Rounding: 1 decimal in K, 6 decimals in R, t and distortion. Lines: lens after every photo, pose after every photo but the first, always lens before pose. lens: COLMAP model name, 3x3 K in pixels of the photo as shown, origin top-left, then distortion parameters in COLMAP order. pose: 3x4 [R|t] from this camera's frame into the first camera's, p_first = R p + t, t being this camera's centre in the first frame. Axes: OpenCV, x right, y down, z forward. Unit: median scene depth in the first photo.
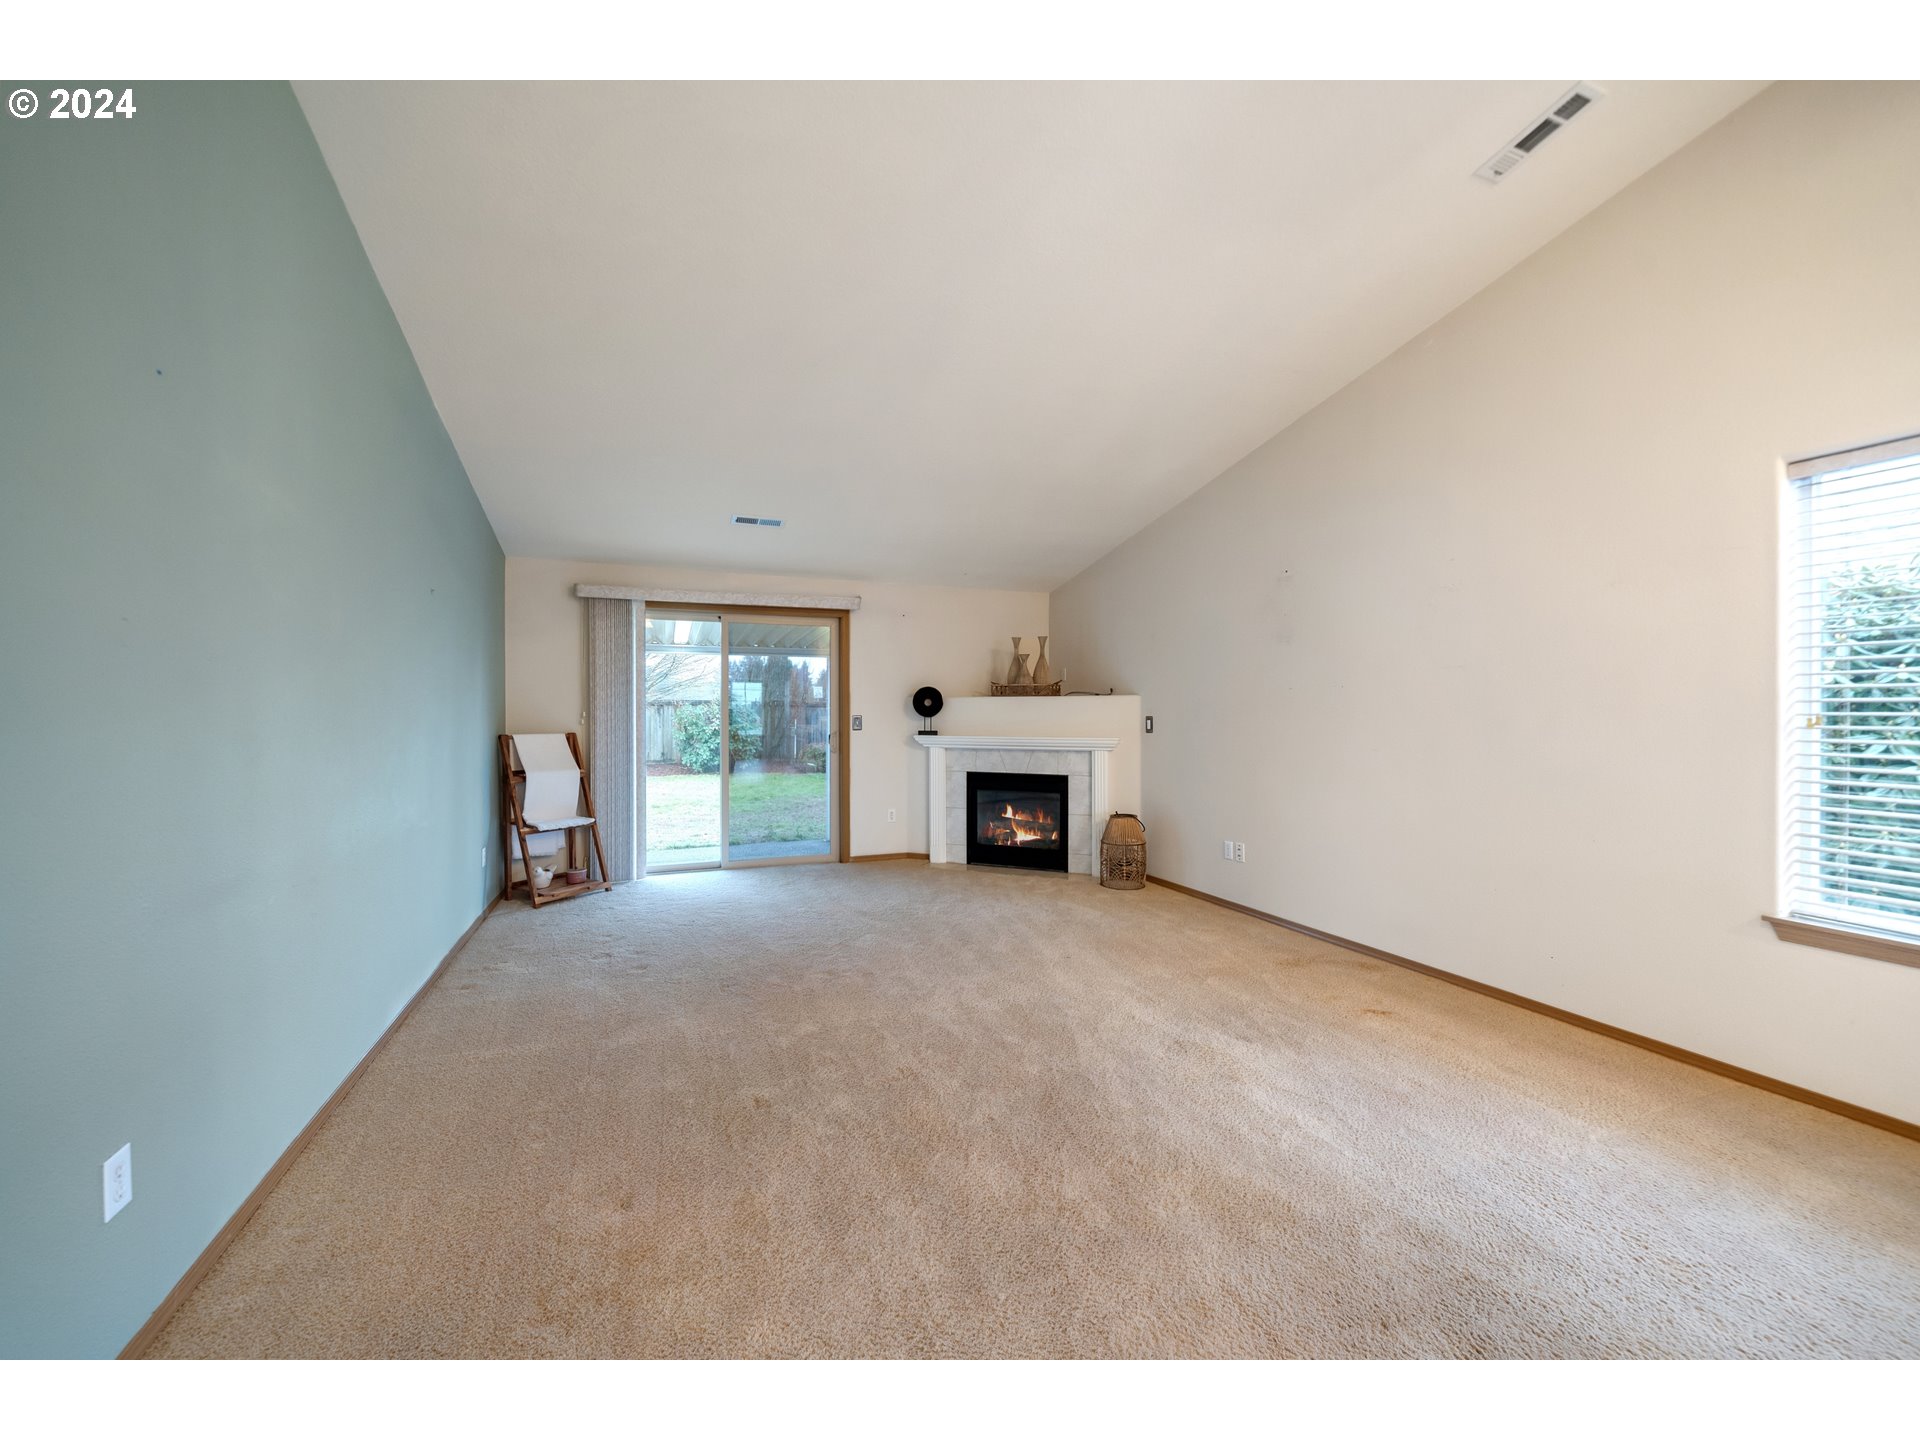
lens RADIAL K [[737.4, 0, 960.0], [0, 737.4, 720.0], [0, 0, 1]] dist [-0.000470, -0.000060]
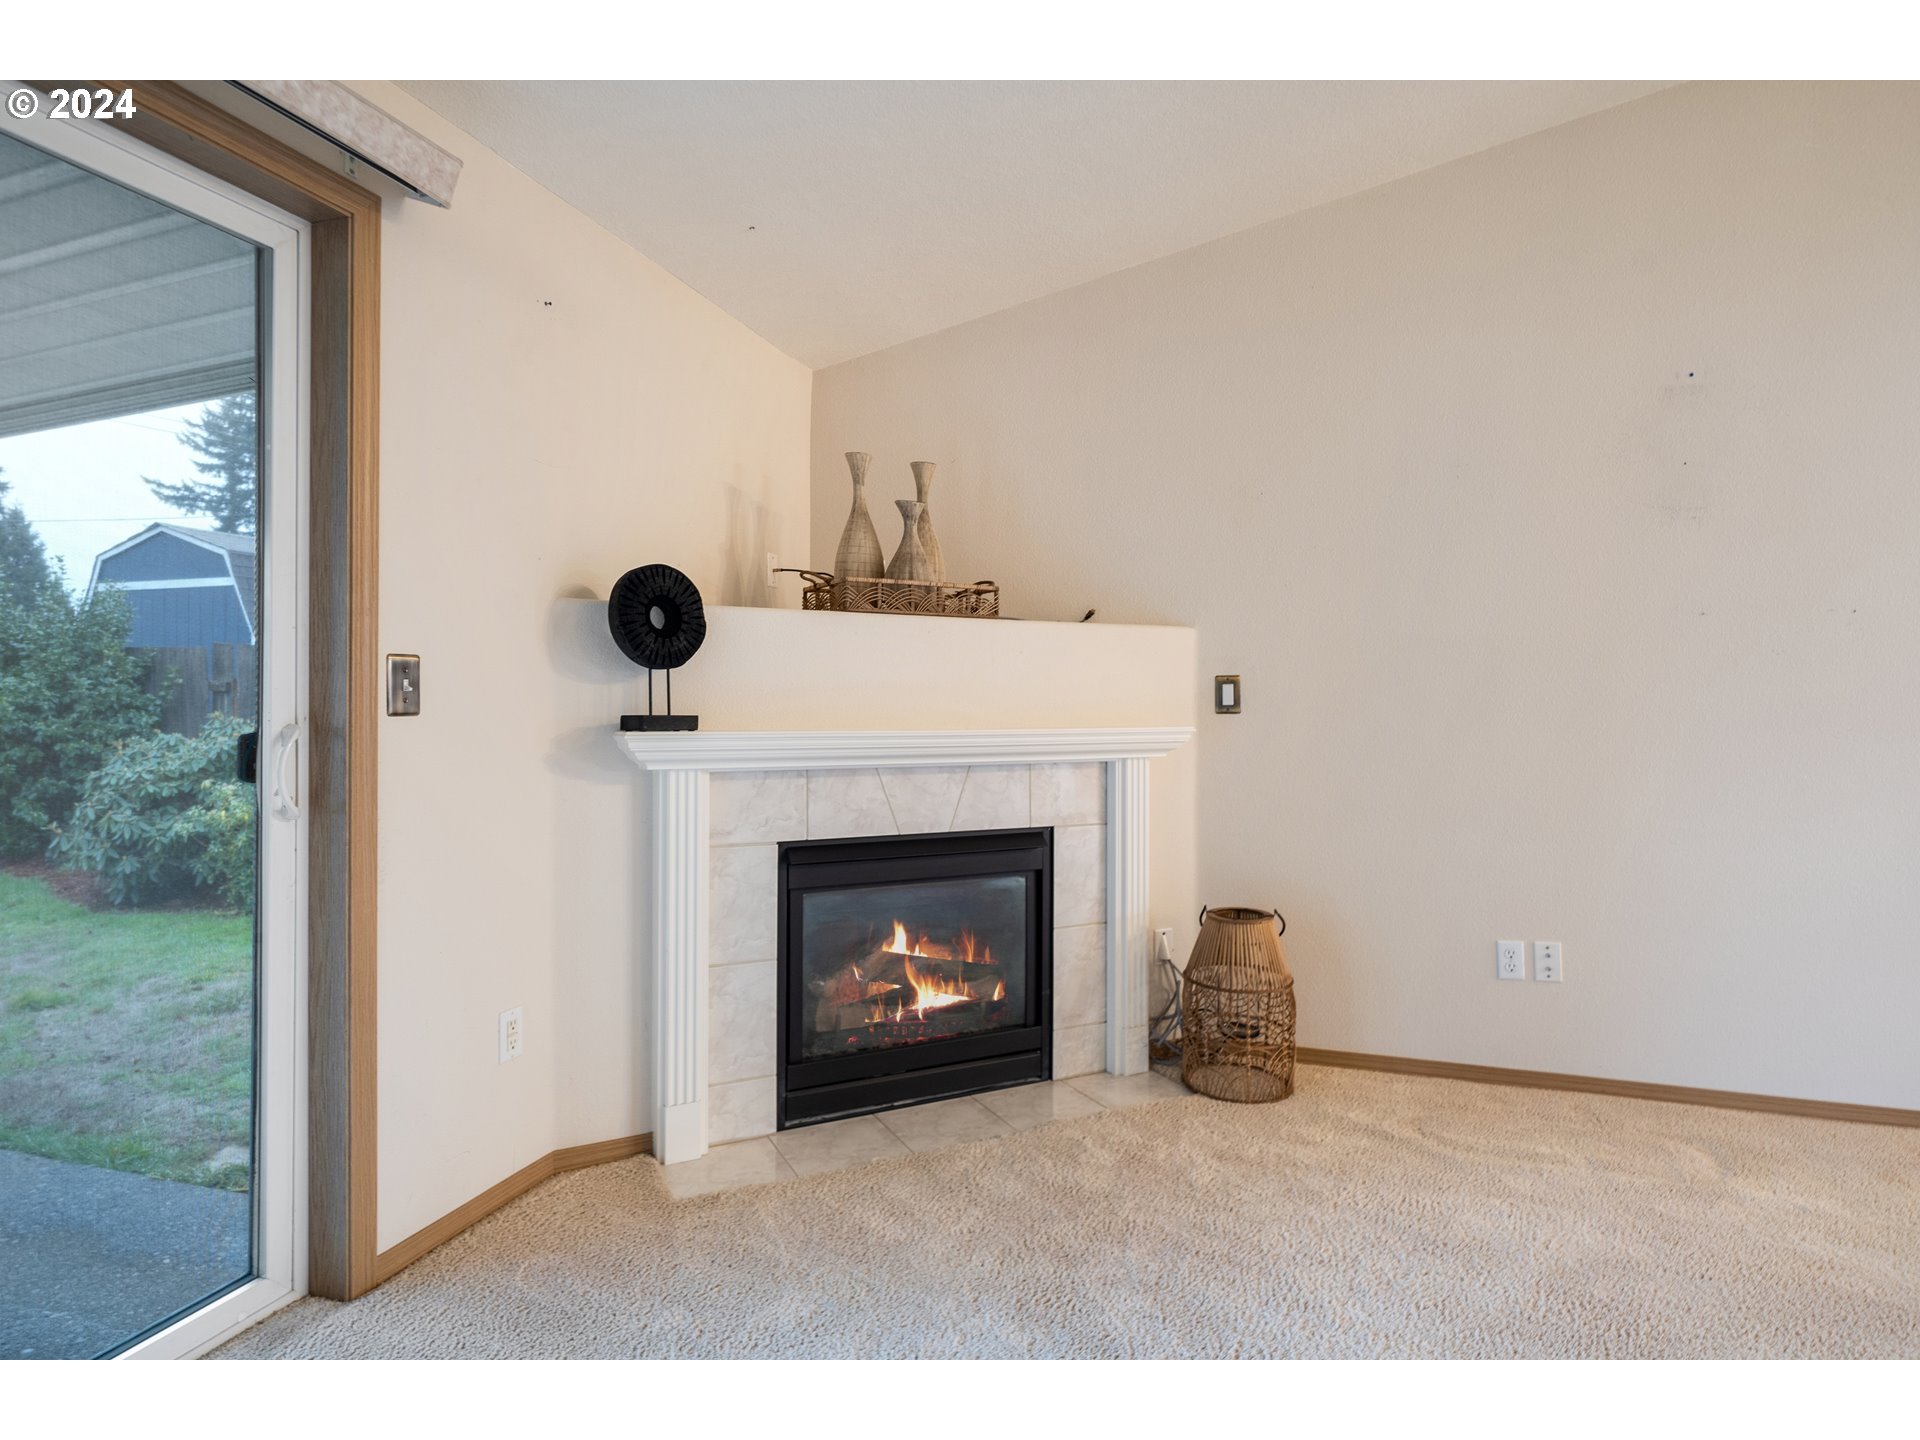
lens RADIAL K [[1027.9, 0, 957.2], [0, 1027.9, 700.2], [0, 0, 1]] dist [0.000652, 0.000096]
pose [[0.655595, 0.002297, 0.755110, -0.301753], [0.004624, 0.999964, -0.007056, 0.013193], [-0.755099, 0.008118, 0.655561, 0.711048]]
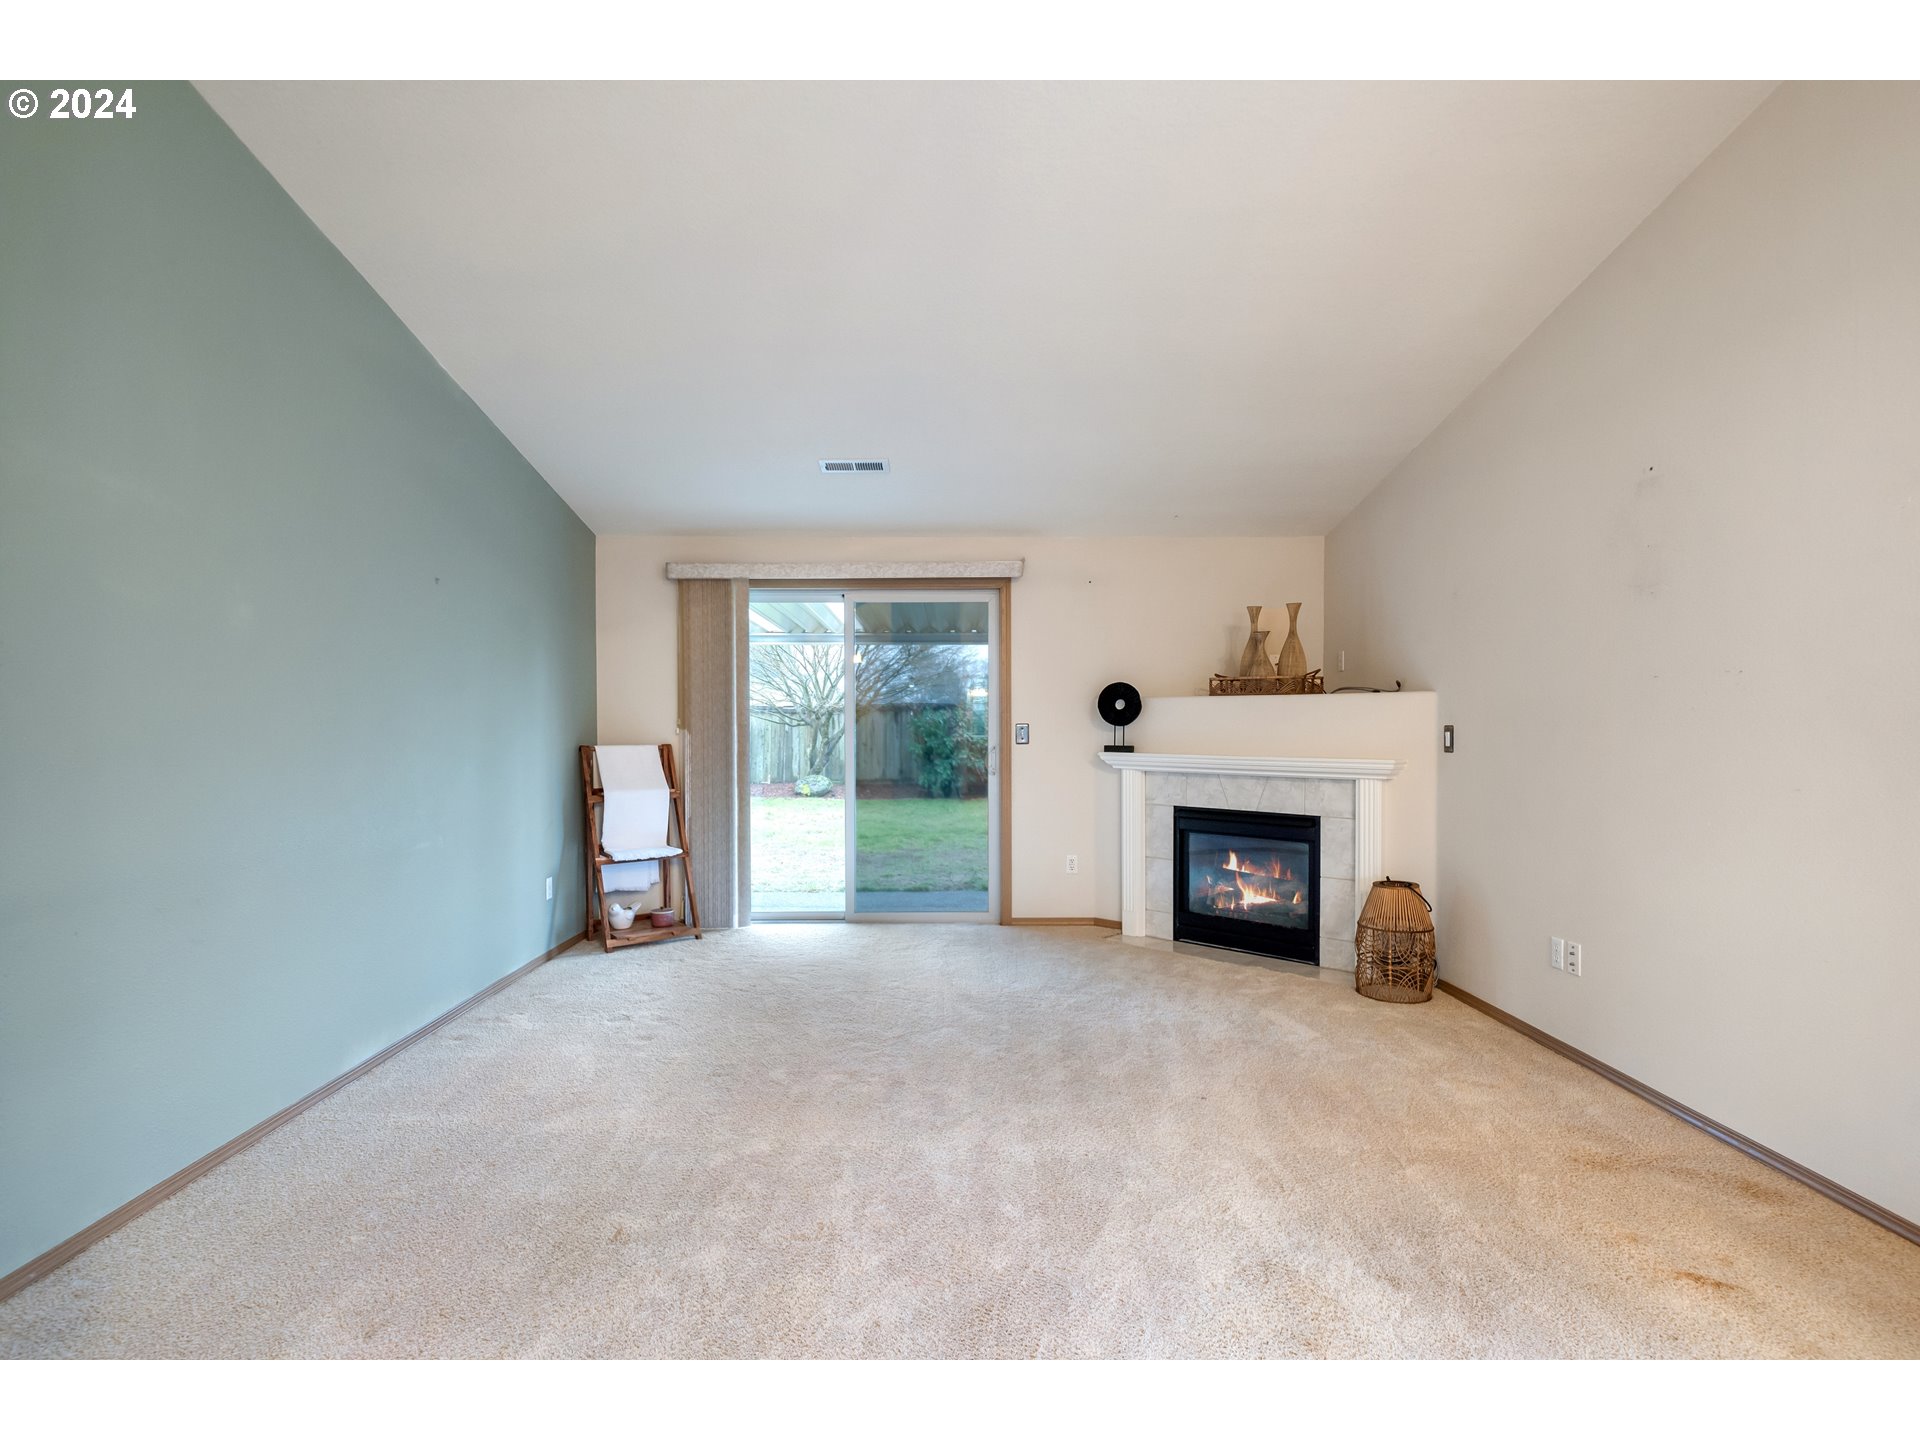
lens RADIAL K [[997.3, 0, 966.3], [0, 997.3, 736.9], [0, 0, 1]] dist [0.001233, 0.000439]
pose [[0.932767, 0.006056, -0.360429, 0.178177], [-0.003400, 0.999962, 0.008003, -0.000720], [0.360464, -0.006239, 0.932752, 0.074596]]
